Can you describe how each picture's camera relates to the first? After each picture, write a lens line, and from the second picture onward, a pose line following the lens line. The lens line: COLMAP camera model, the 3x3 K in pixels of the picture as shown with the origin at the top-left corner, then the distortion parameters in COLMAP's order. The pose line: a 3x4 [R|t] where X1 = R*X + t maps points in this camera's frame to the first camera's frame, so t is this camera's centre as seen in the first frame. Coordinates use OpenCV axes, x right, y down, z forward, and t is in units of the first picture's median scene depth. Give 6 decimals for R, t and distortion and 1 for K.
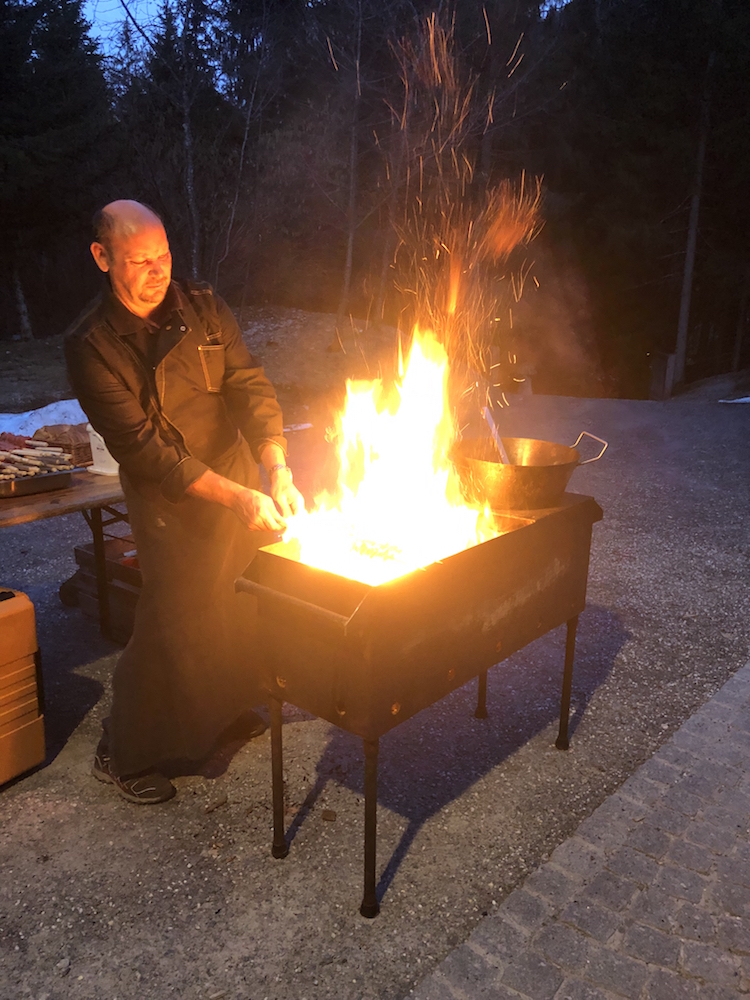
lens RADIAL K [[810.9, 0, 375.4], [0, 810.9, 501.1], [0, 0, 1]] dist [0.029363, -0.031769]
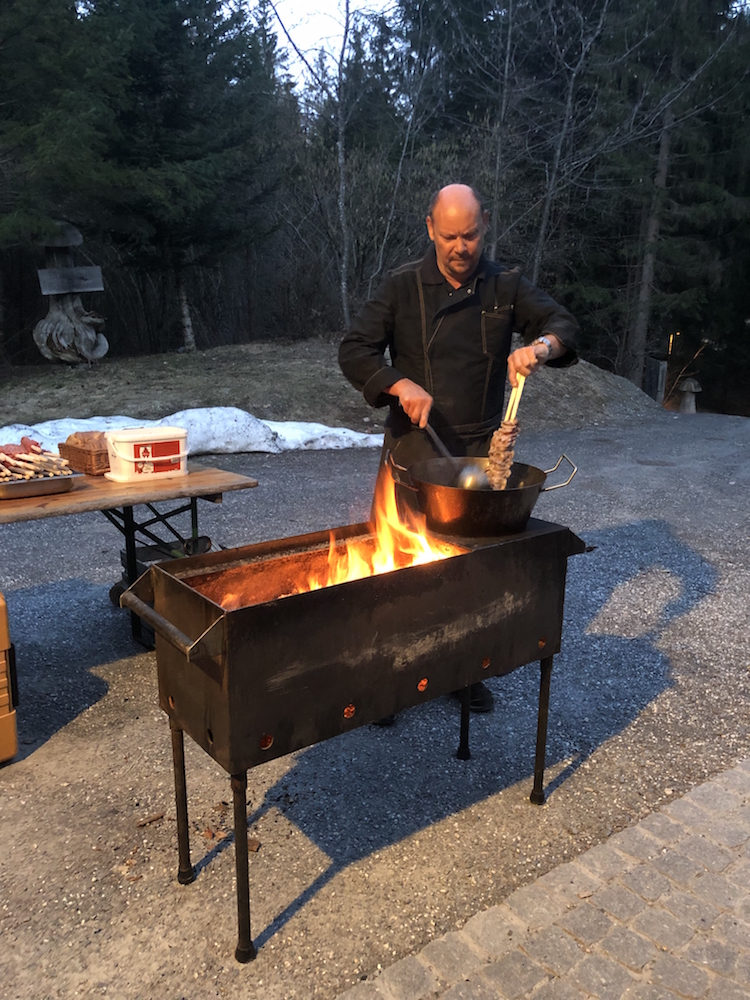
lens RADIAL K [[810.9, 0, 377.5], [0, 810.9, 502.3], [0, 0, 1]] dist [0.029363, -0.031769]
pose [[0.978059, 0.044624, -0.203494, 0.243384], [-0.047552, 0.998823, -0.009518, -0.014193], [0.202830, 0.018986, 0.979030, 0.076328]]
